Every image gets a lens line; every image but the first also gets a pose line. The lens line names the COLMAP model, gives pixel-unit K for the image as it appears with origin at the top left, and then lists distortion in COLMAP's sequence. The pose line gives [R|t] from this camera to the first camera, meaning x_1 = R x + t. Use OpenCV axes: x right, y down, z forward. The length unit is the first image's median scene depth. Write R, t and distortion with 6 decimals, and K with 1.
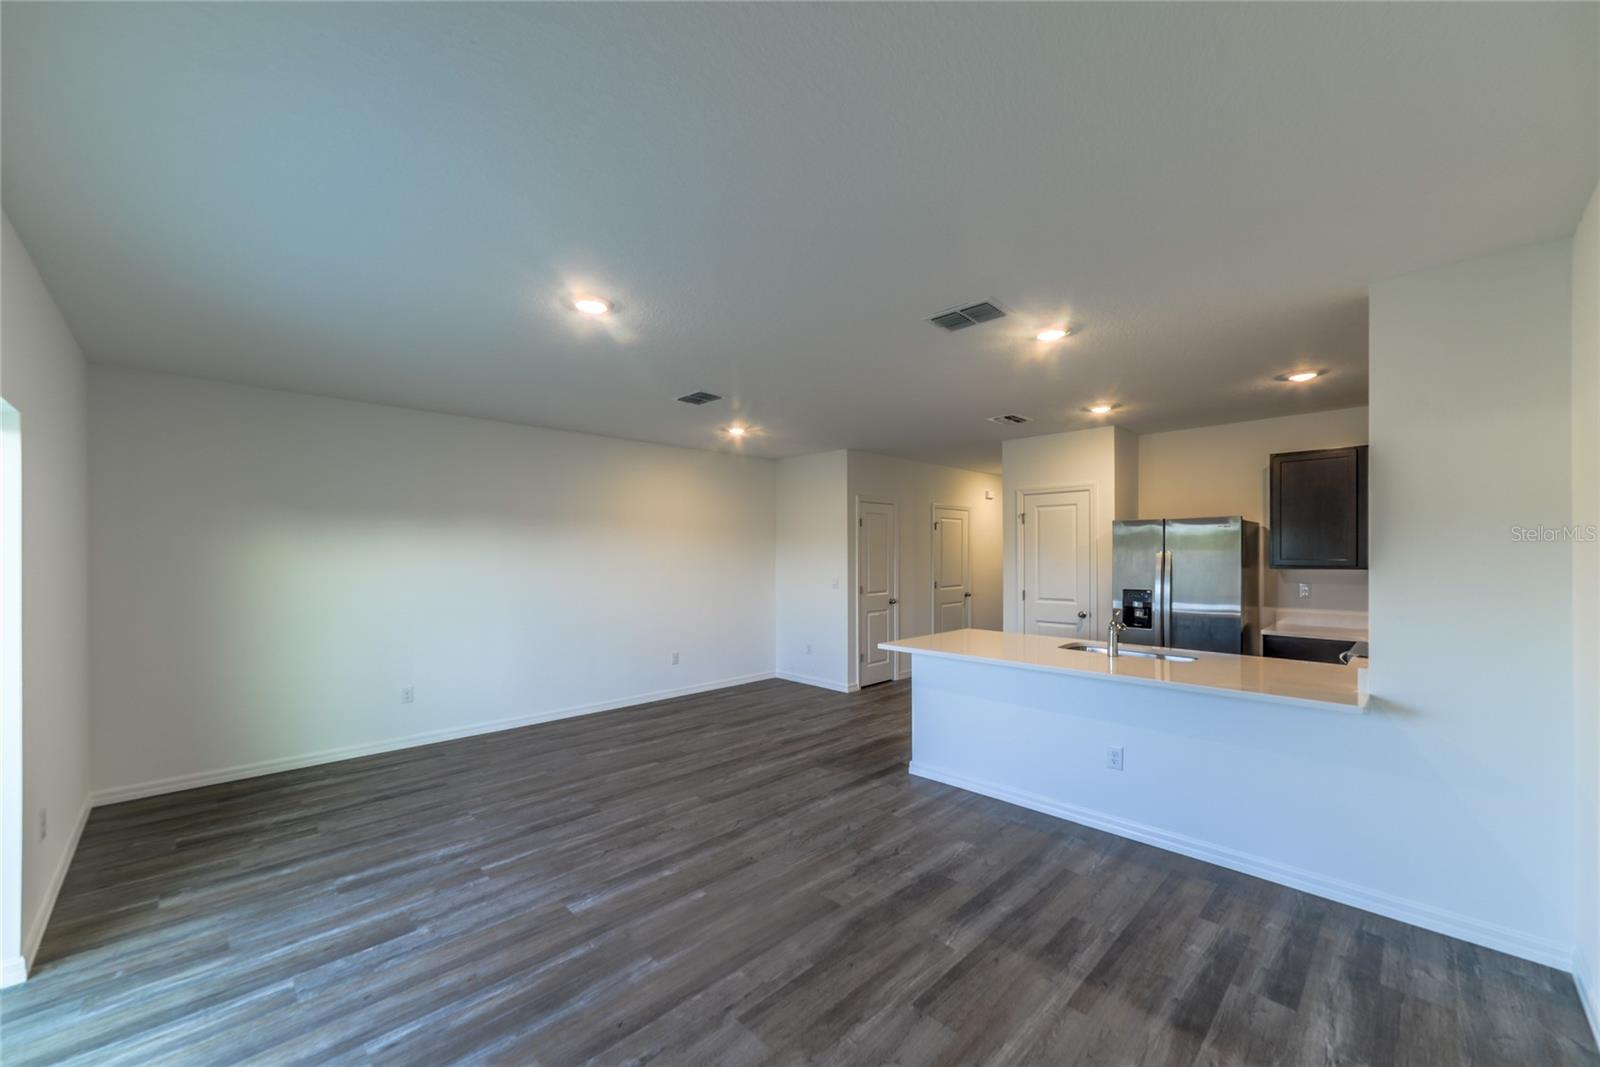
lens RADIAL K [[617.4, 0, 787.9], [0, 617.4, 558.1], [0, 0, 1]] dist [-0.000294, 0.000041]
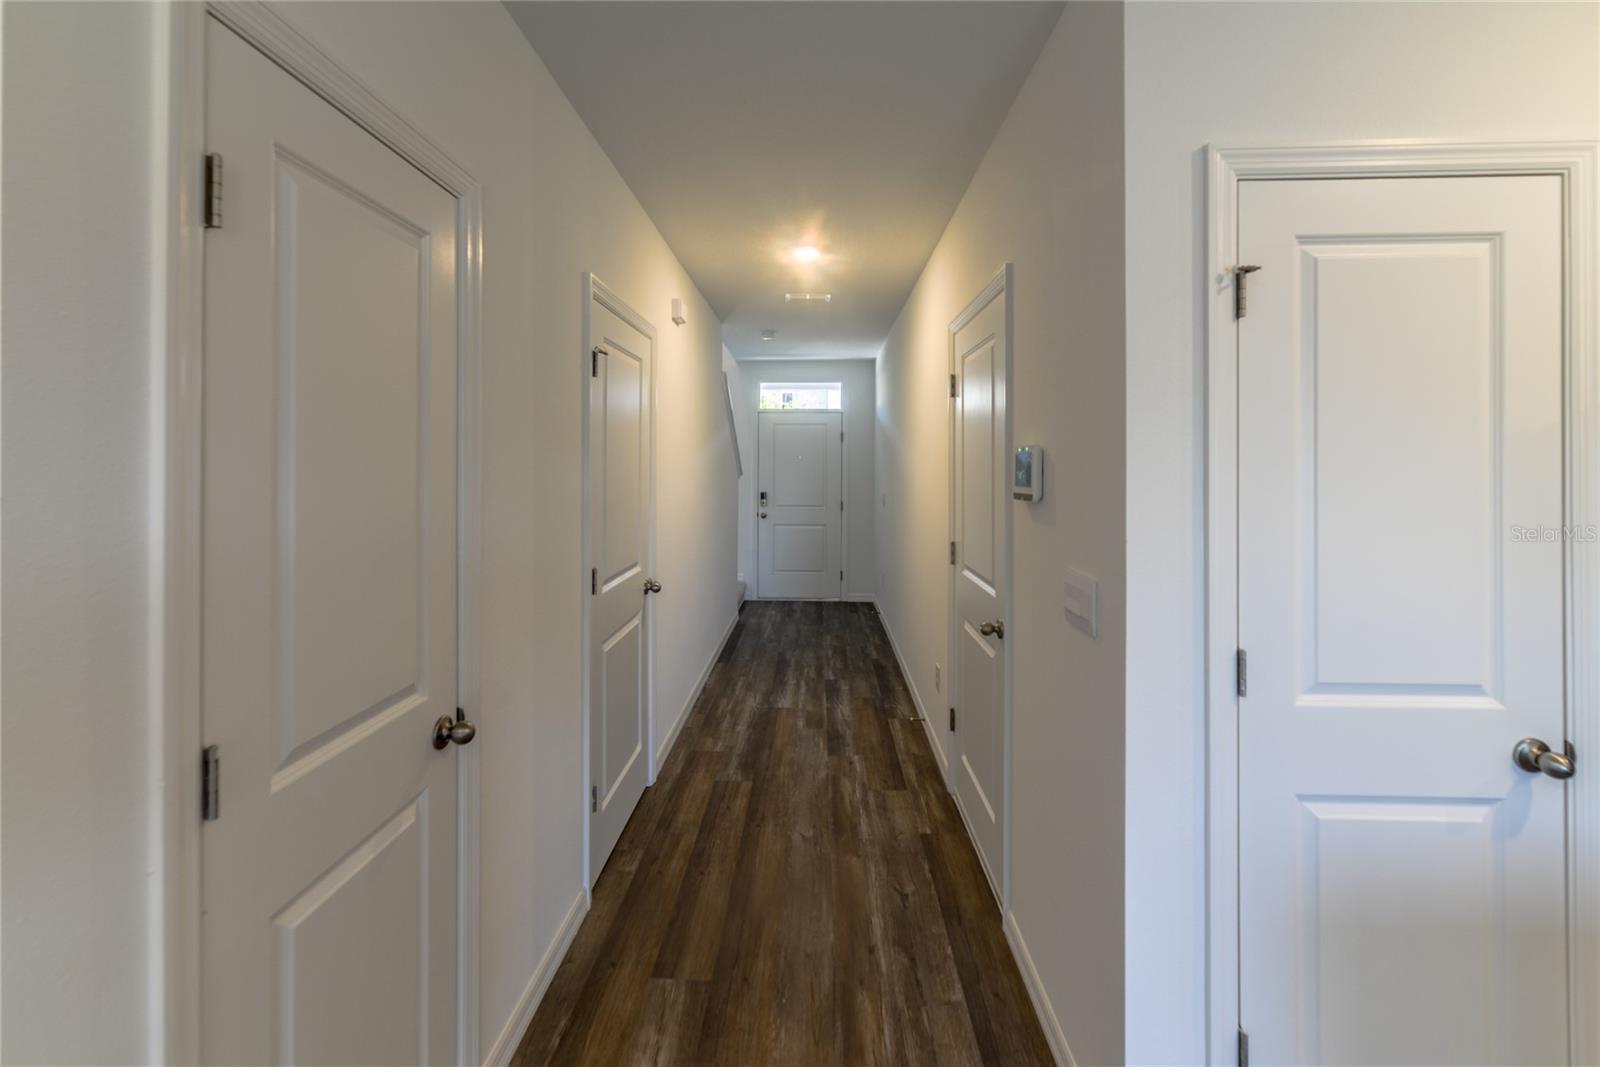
lens RADIAL K [[685.5, 0, 790.9], [0, 685.5, 463.6], [0, 0, 1]] dist [0.002249, 0.000334]
pose [[0.721883, 0.006148, 0.691988, 0.185860], [0.001678, 0.999942, -0.010634, -0.009404], [-0.692013, 0.008837, 0.721831, 1.444365]]
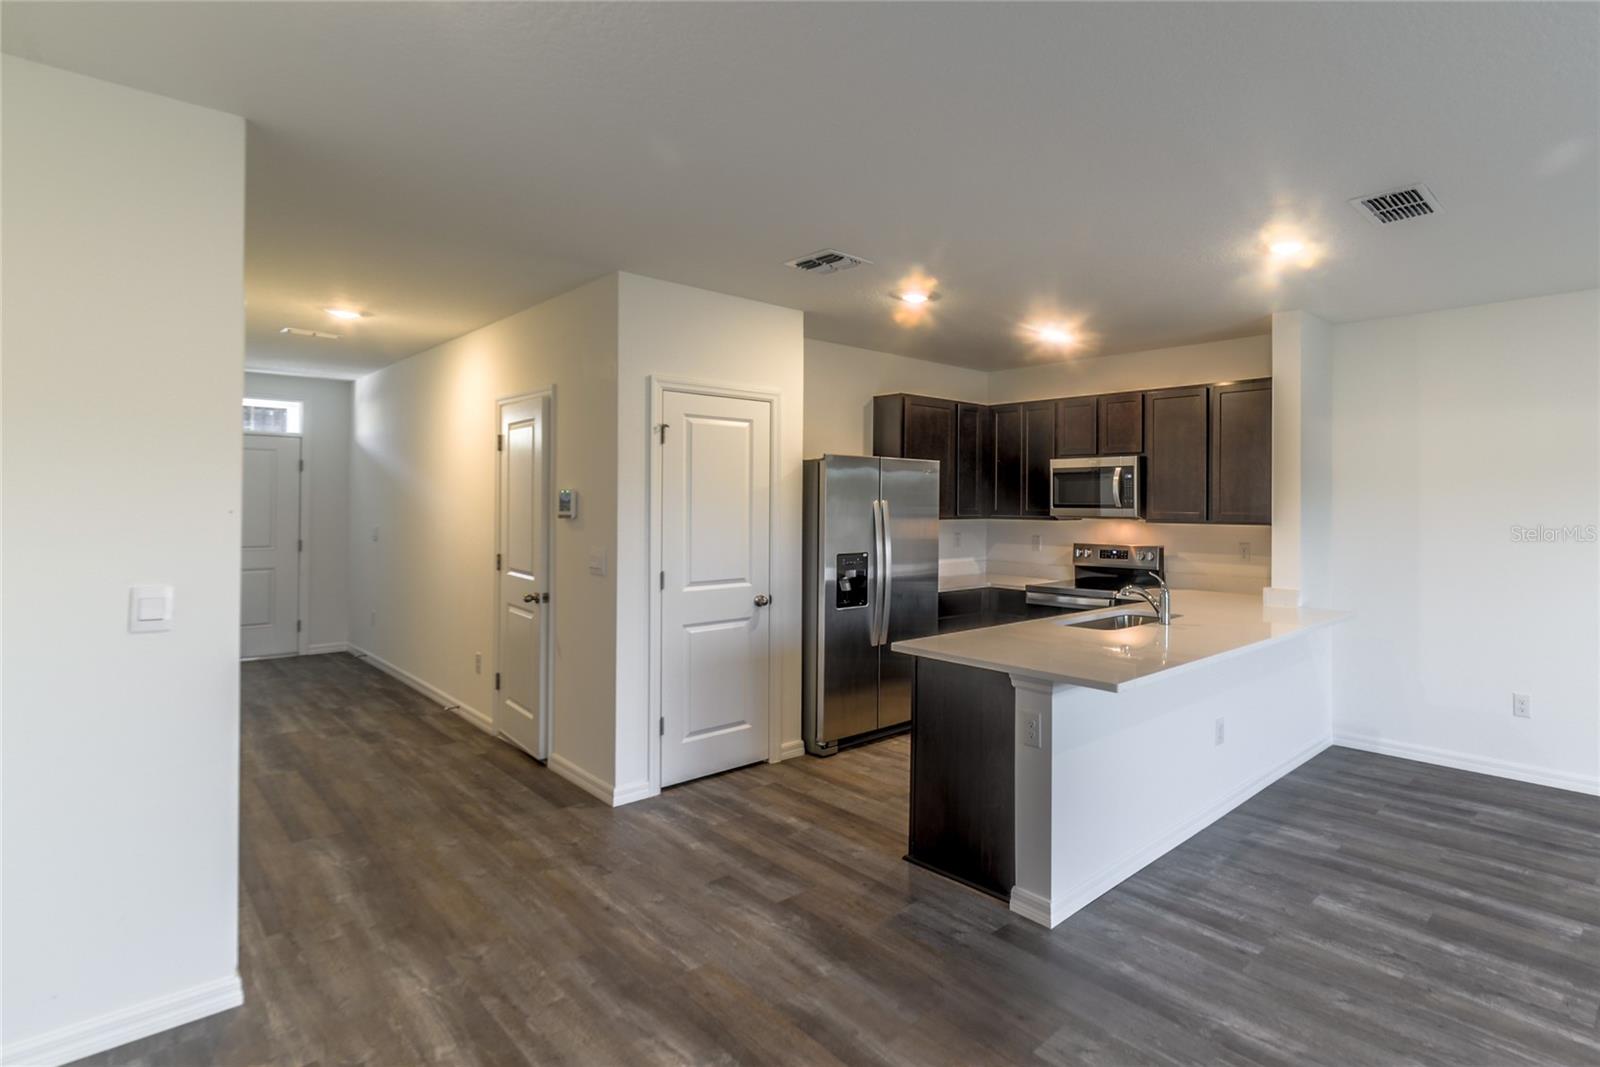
lens RADIAL K [[799.6, 0, 1043.2], [0, 799.6, 505.7], [0, 0, 1]] dist [-0.005888, 0.000767]
pose [[-0.113834, 0.001068, 0.993499, -0.499015], [0.001210, 0.999999, -0.000937, -0.003449], [-0.993499, 0.001095, -0.113835, 1.164657]]
